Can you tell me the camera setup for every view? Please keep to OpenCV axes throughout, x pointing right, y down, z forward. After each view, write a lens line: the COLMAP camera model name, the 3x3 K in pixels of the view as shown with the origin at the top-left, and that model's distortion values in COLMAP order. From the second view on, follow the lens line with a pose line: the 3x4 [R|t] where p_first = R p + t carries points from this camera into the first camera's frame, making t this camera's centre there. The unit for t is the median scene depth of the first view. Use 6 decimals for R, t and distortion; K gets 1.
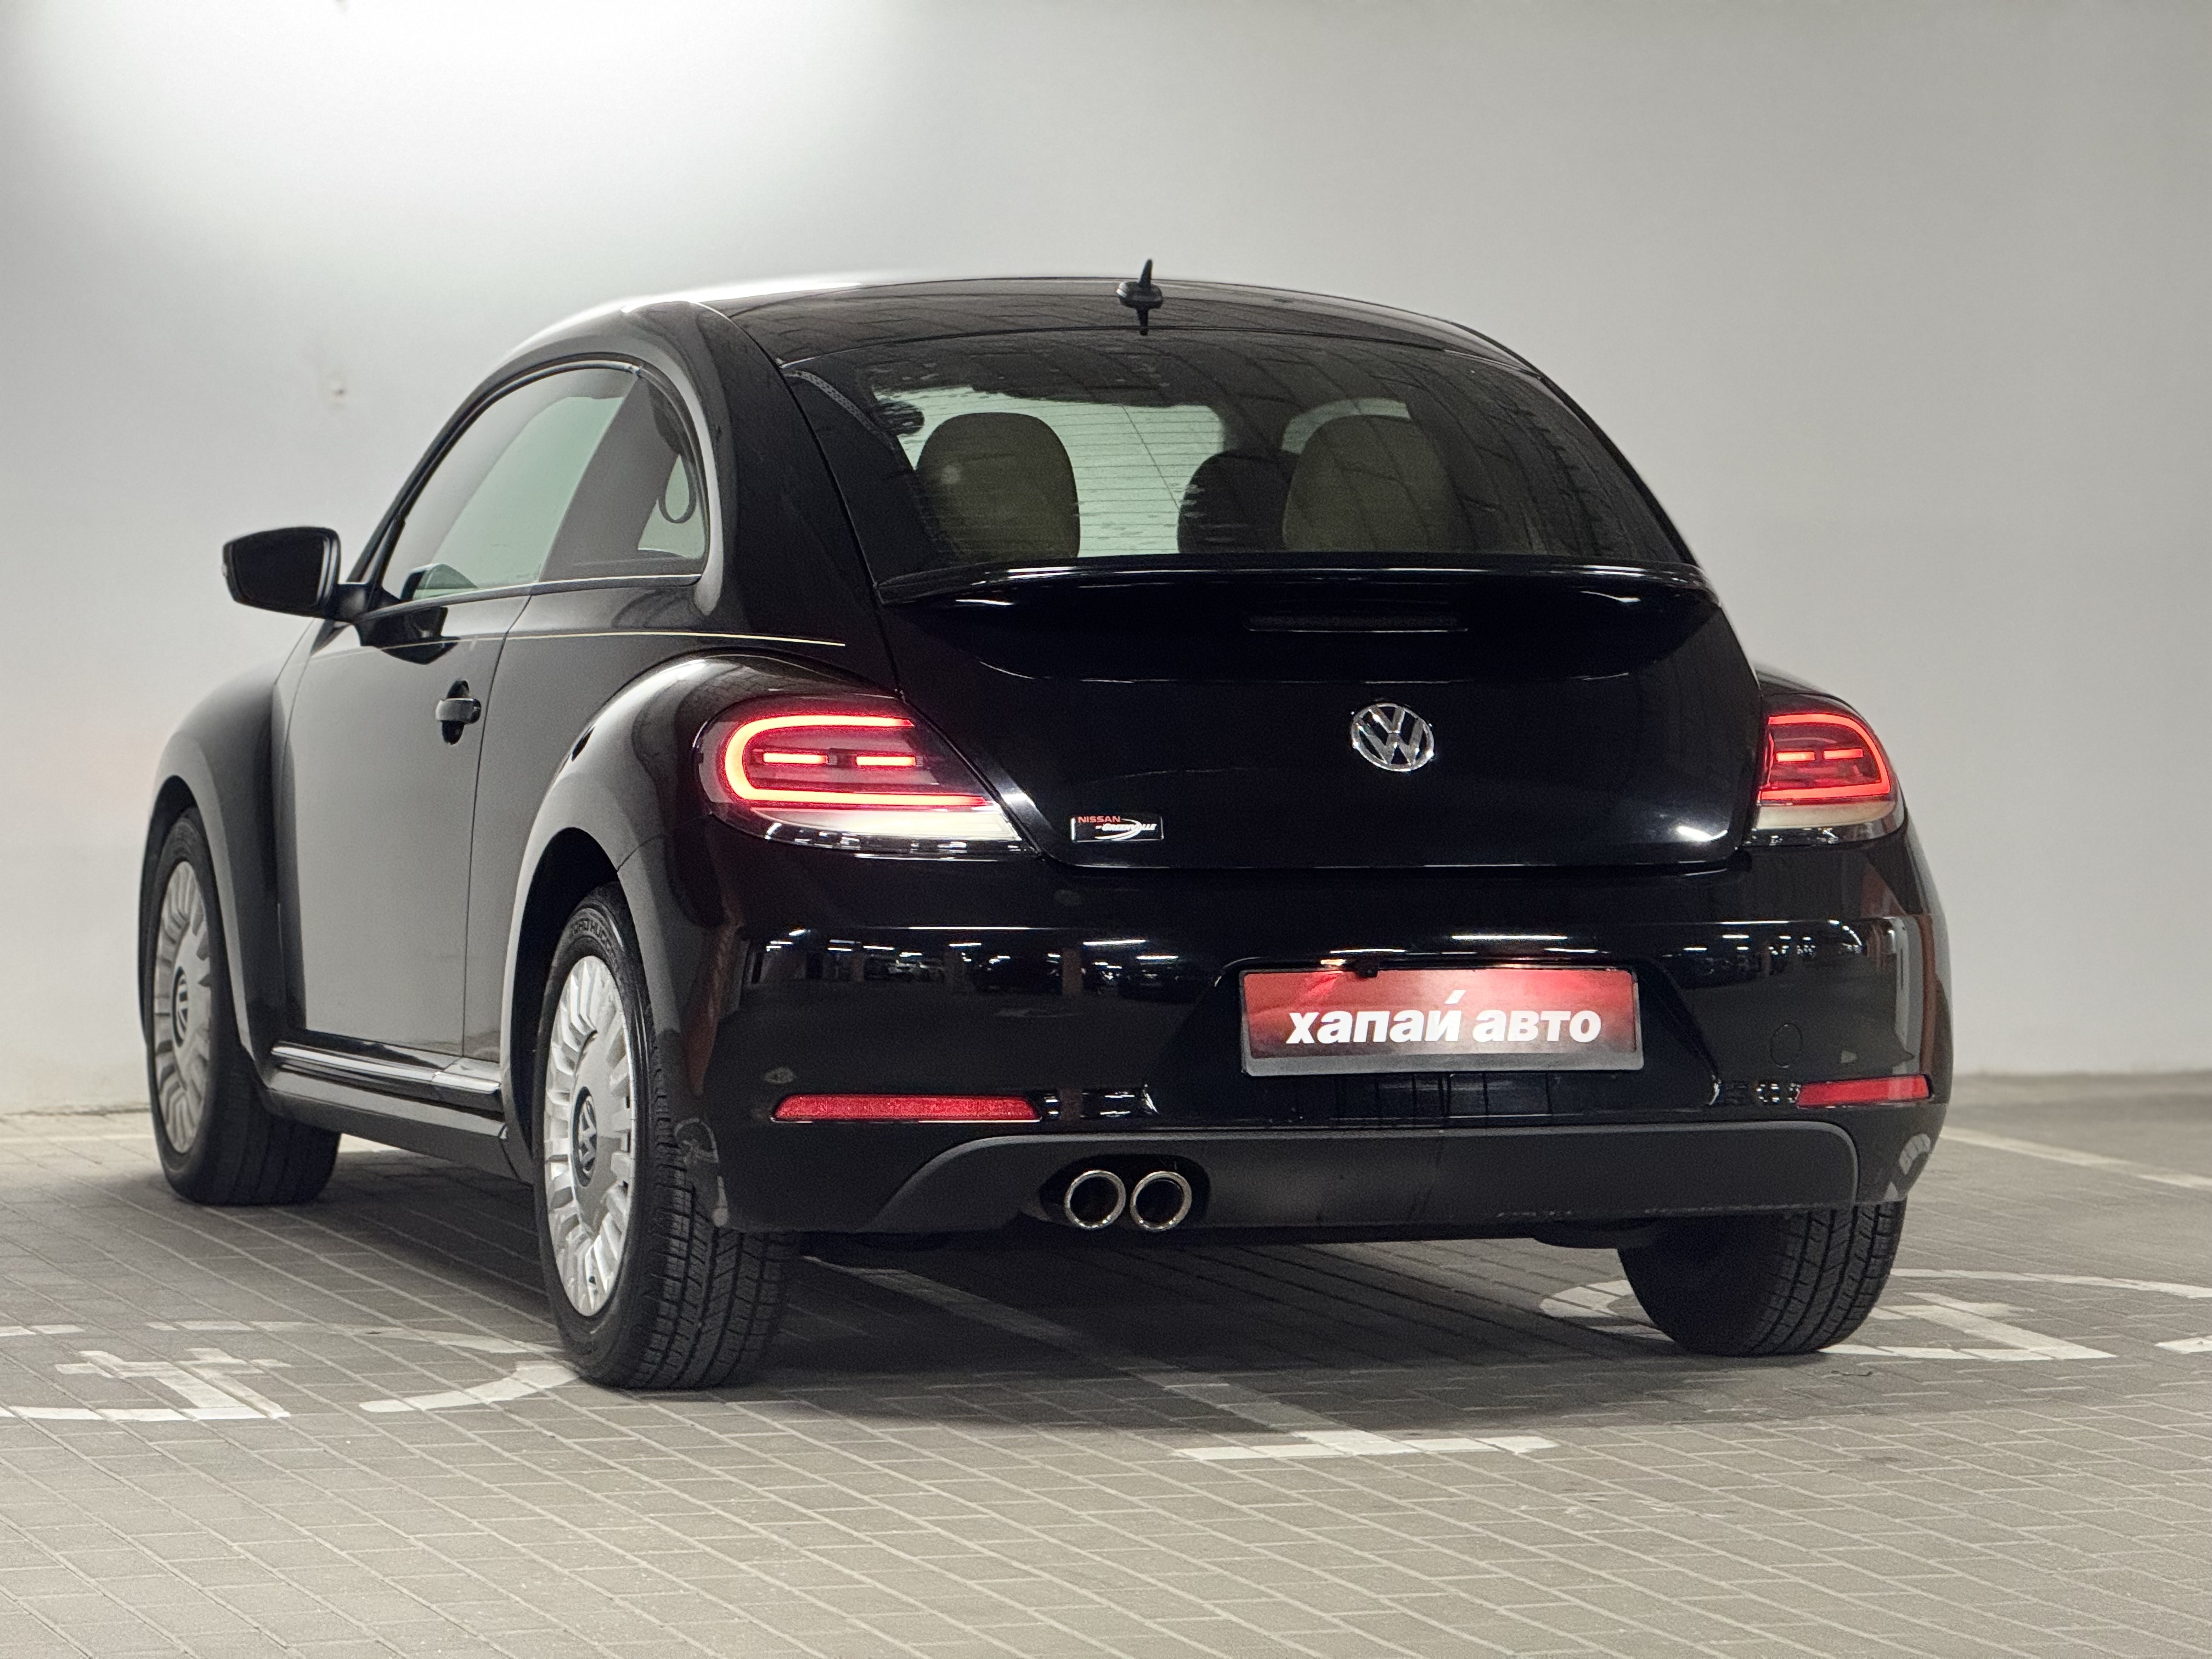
lens RADIAL K [[7837.0, 0, 1106.0], [0, 7837.0, 829.5], [0, 0, 1]] dist [0.186863, 0.912369]
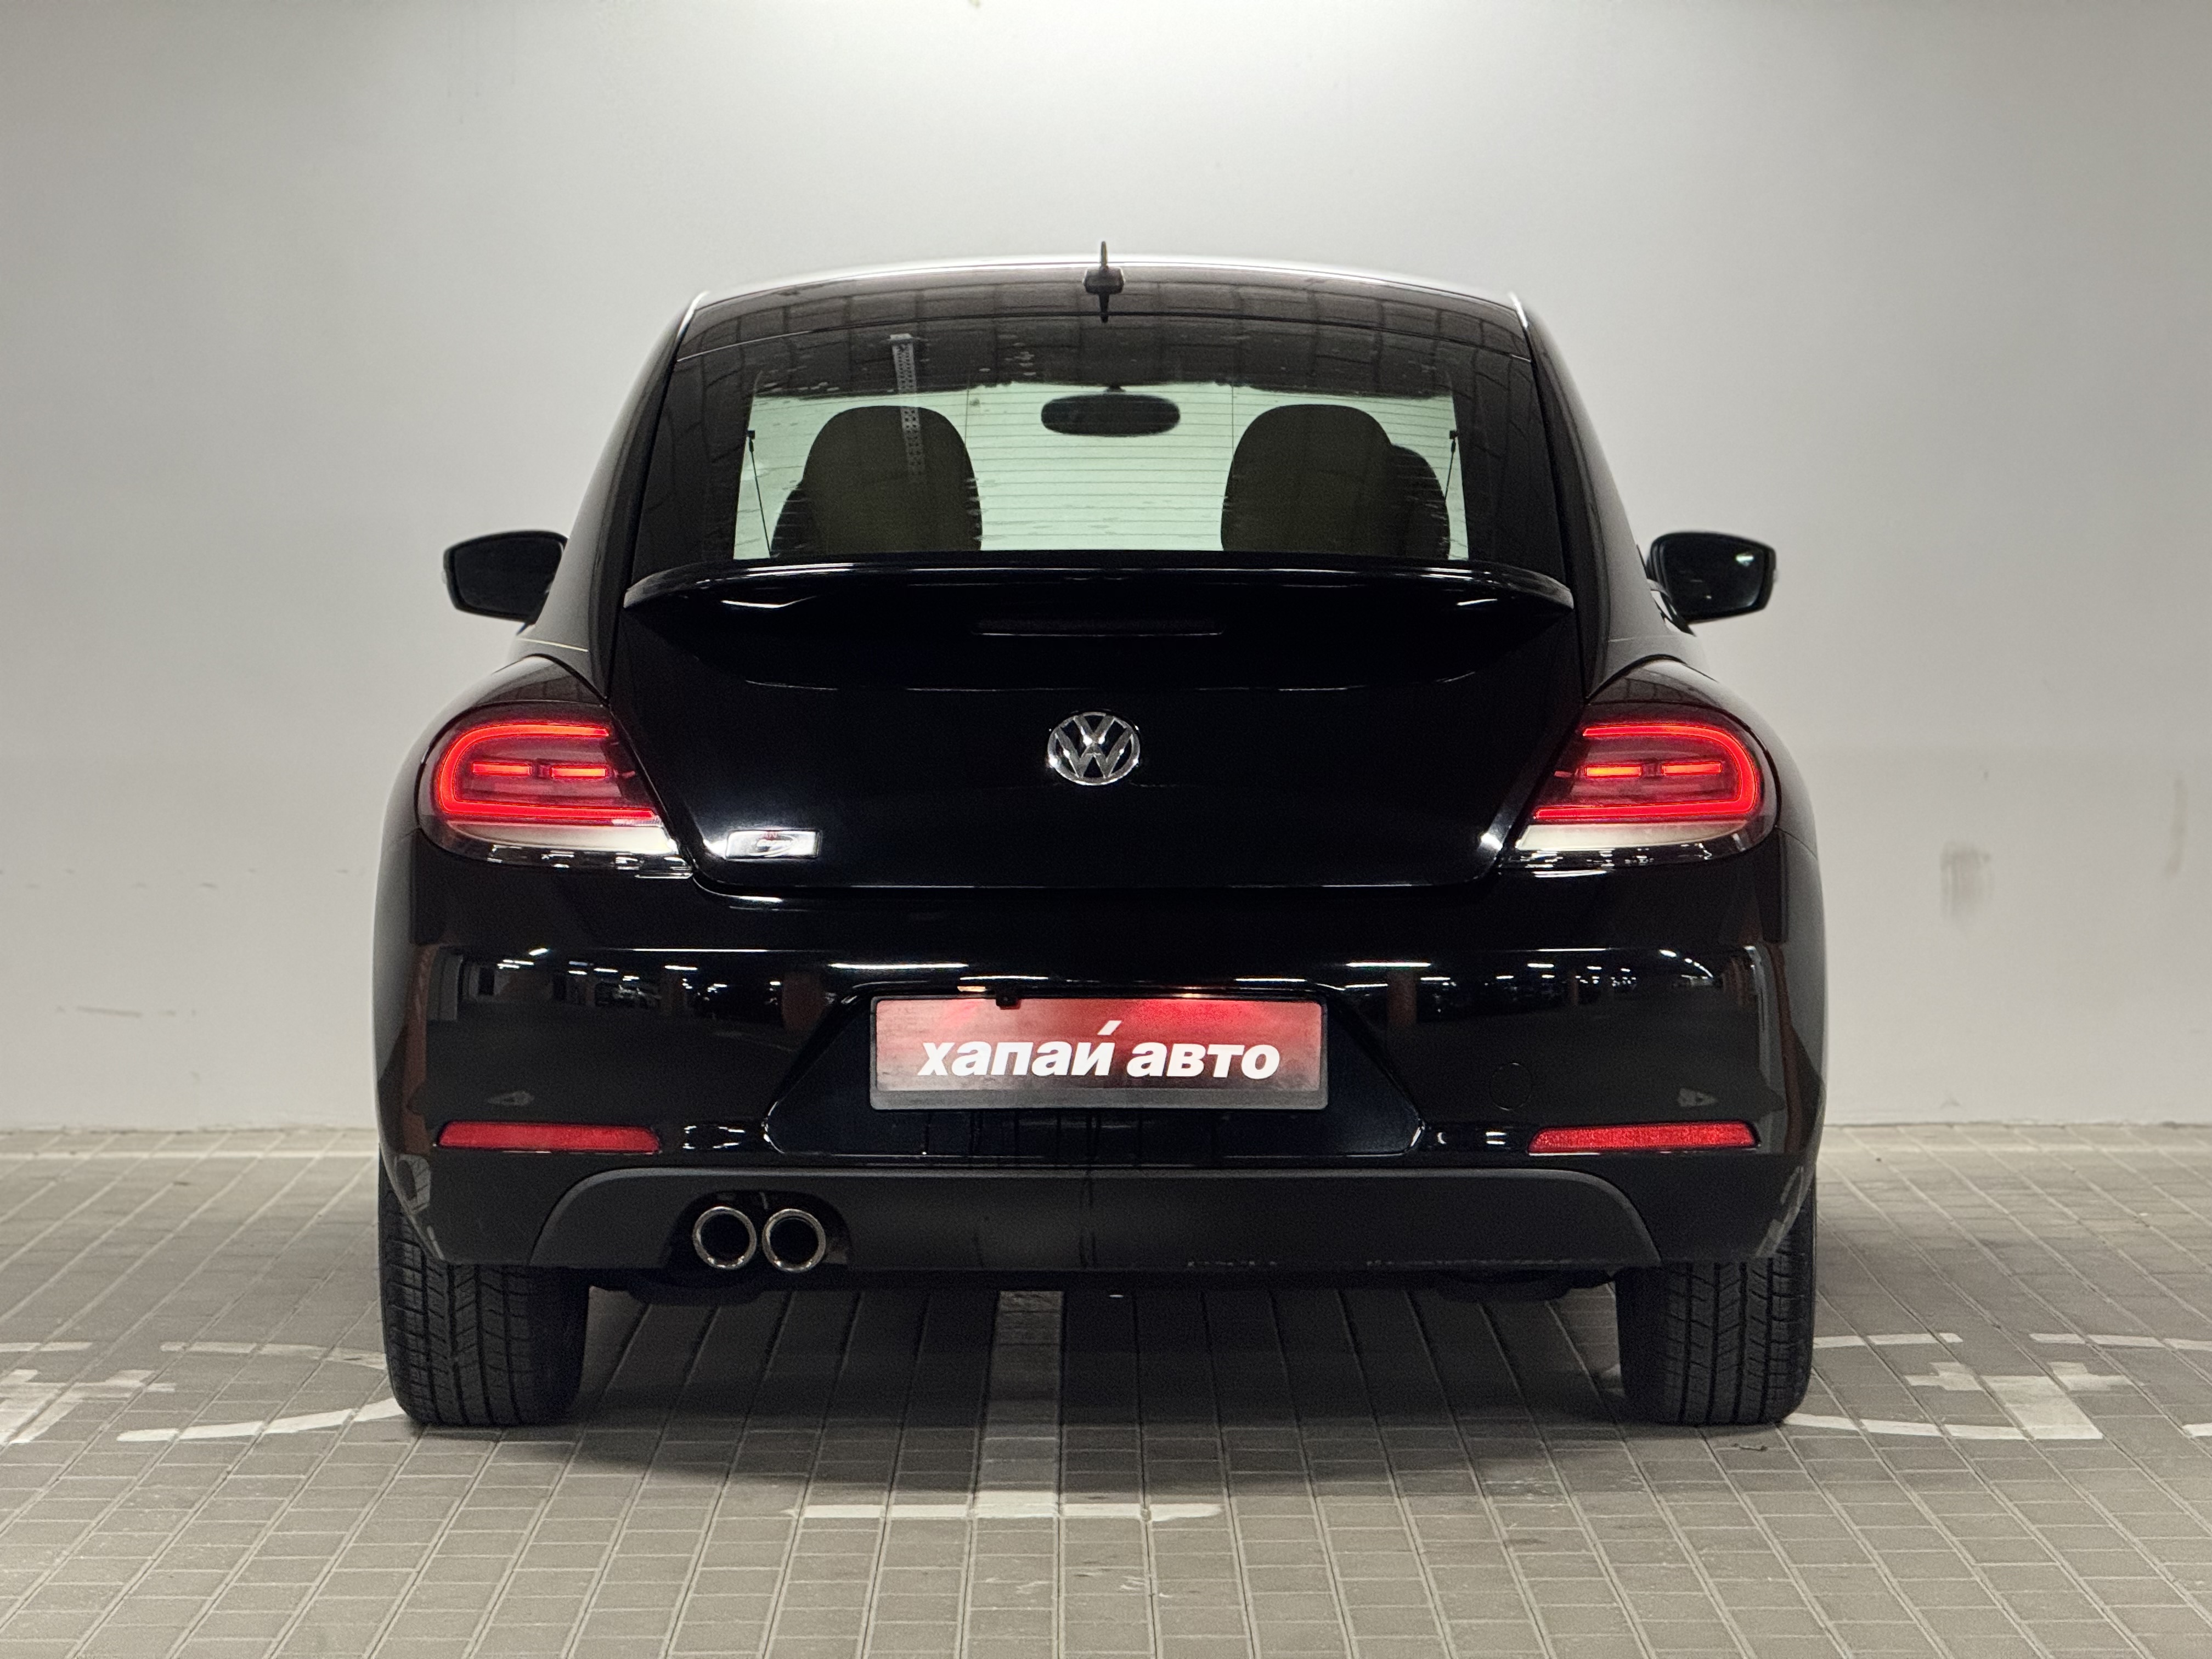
lens RADIAL K [[7837.0, 0, 1106.0], [0, 7837.0, 829.5], [0, 0, 1]] dist [0.186863, 0.912369]
pose [[0.945849, 0.005575, -0.324558, 0.343902], [-0.006036, 0.999982, -0.000413, -0.001794], [0.324550, 0.002349, 0.945866, 0.119914]]
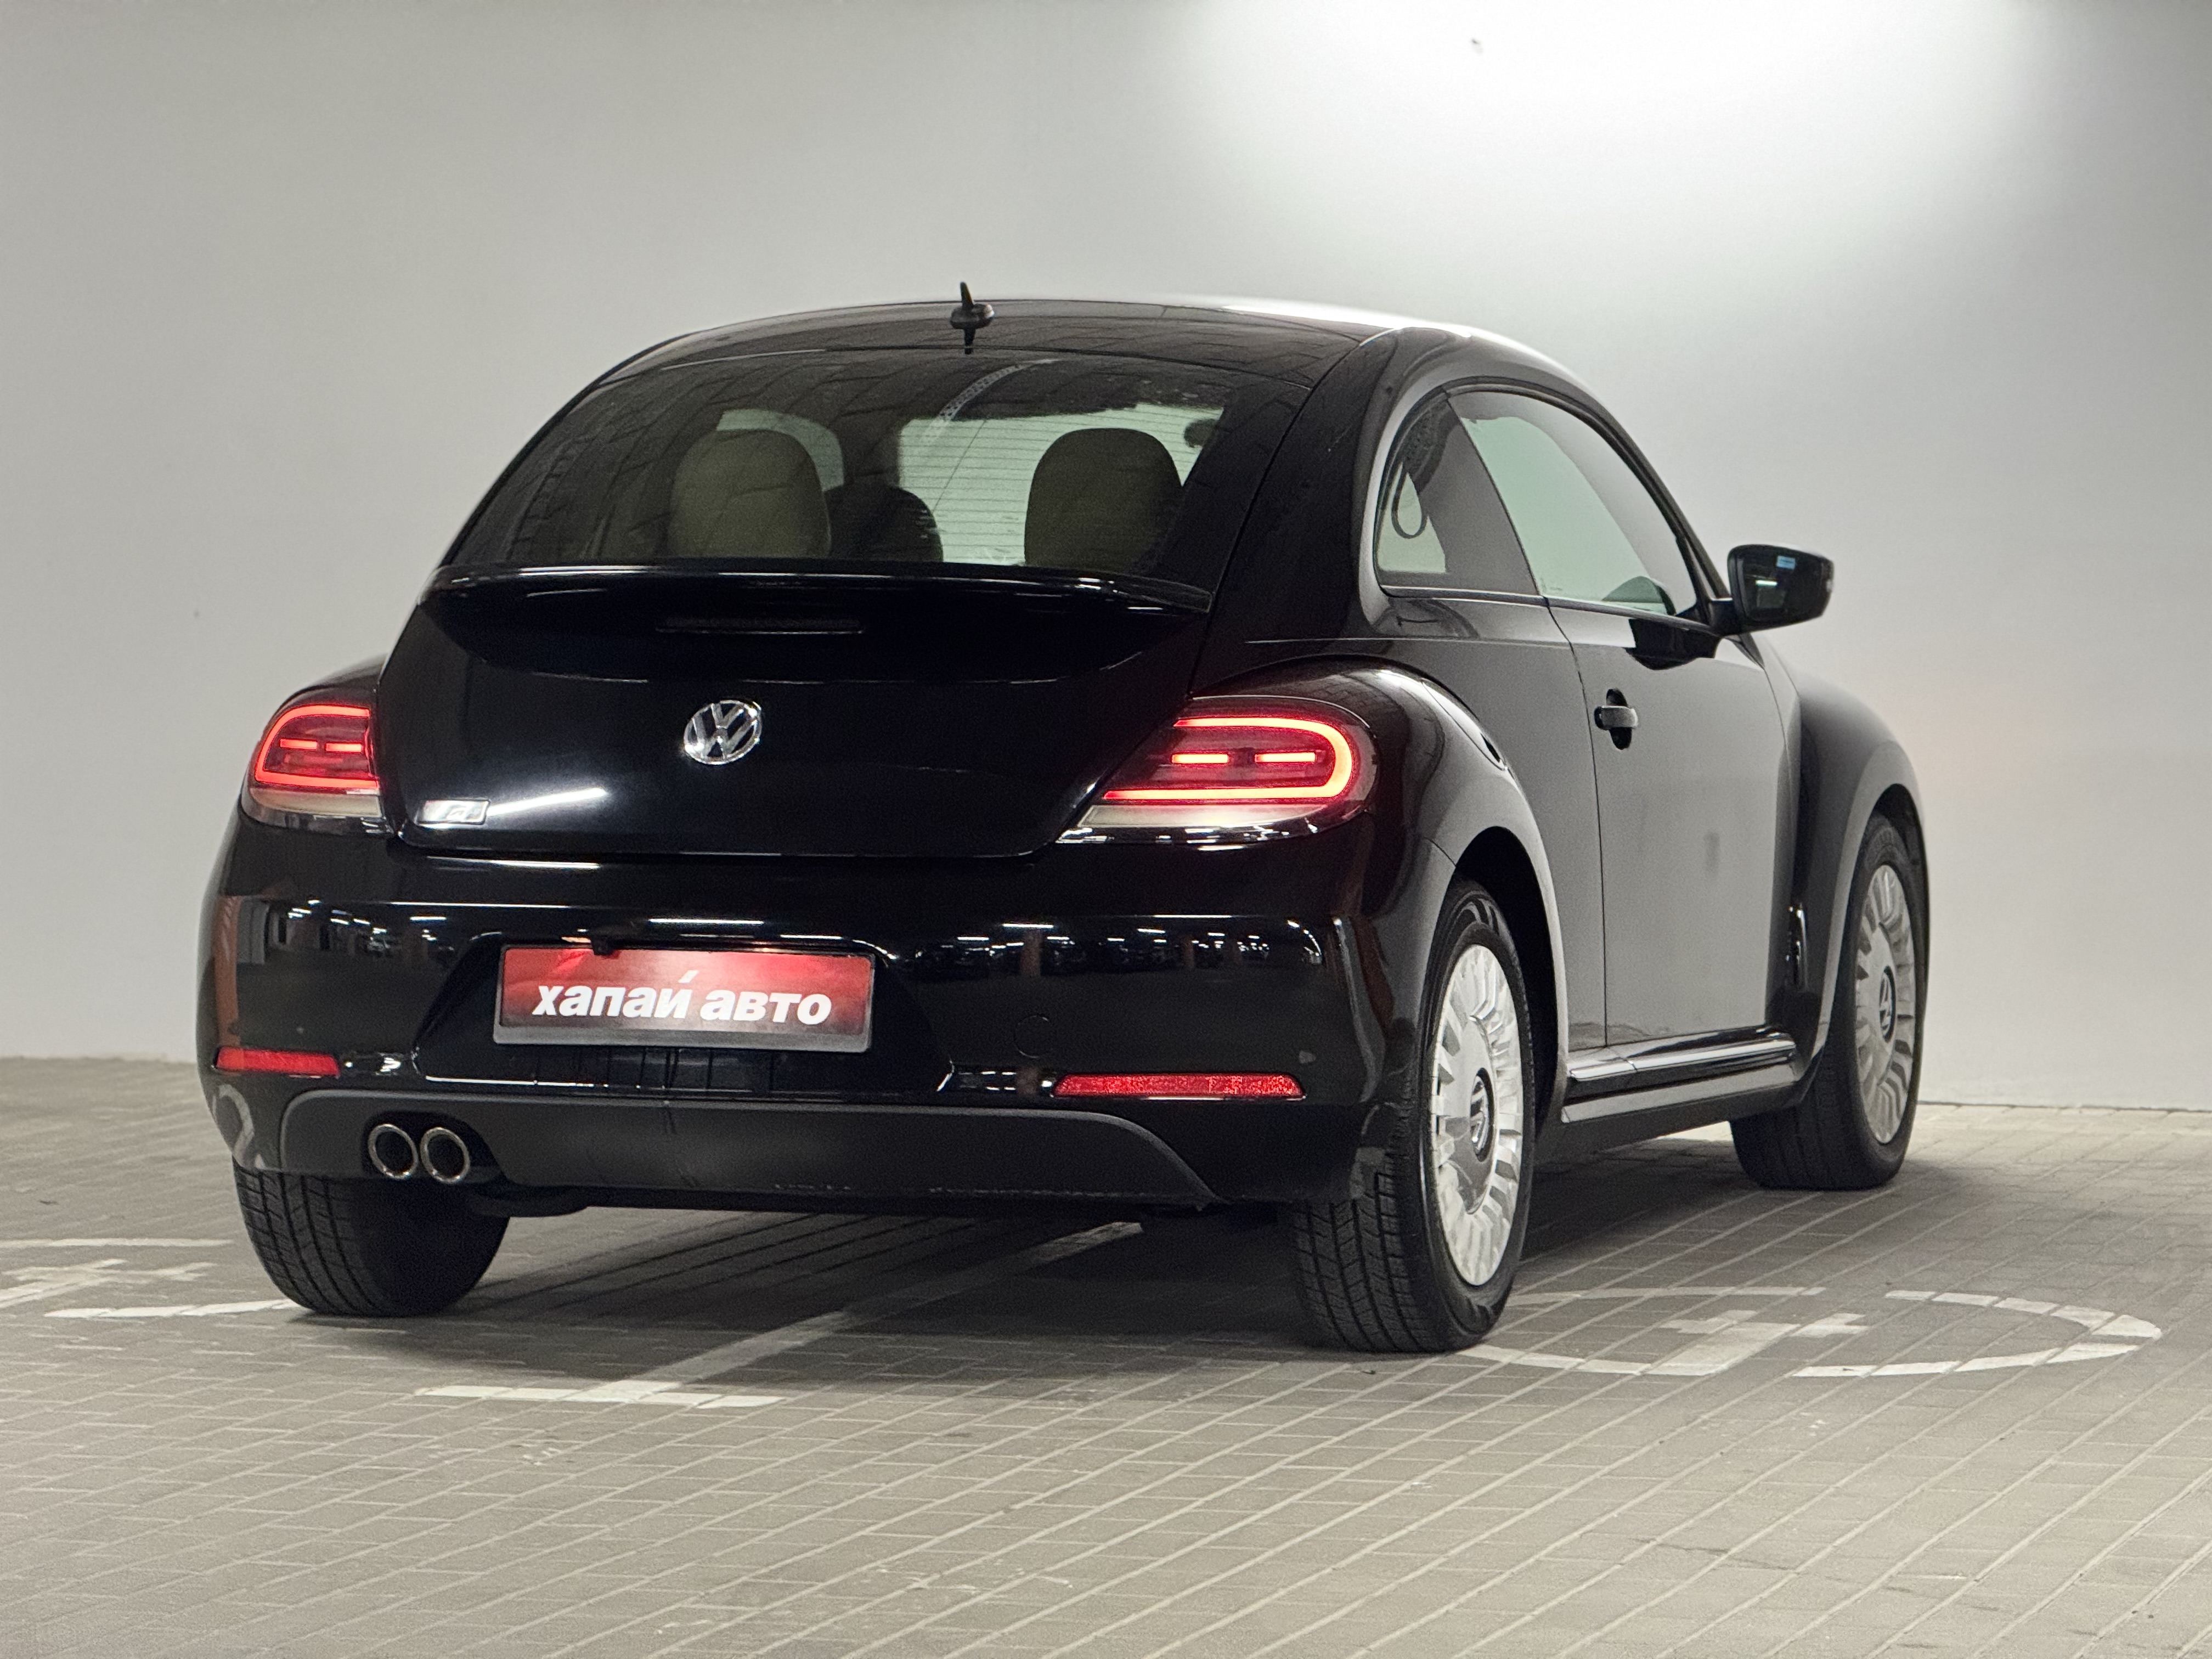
lens RADIAL K [[7718.4, 0, 1106.0], [0, 7718.4, 829.5], [0, 0, 1]] dist [0.277335, 1.047698]
pose [[0.805667, 0.020391, -0.592018, 0.704974], [-0.021587, 0.999754, 0.005058, -0.005047], [0.591976, 0.008705, 0.805909, 0.189414]]
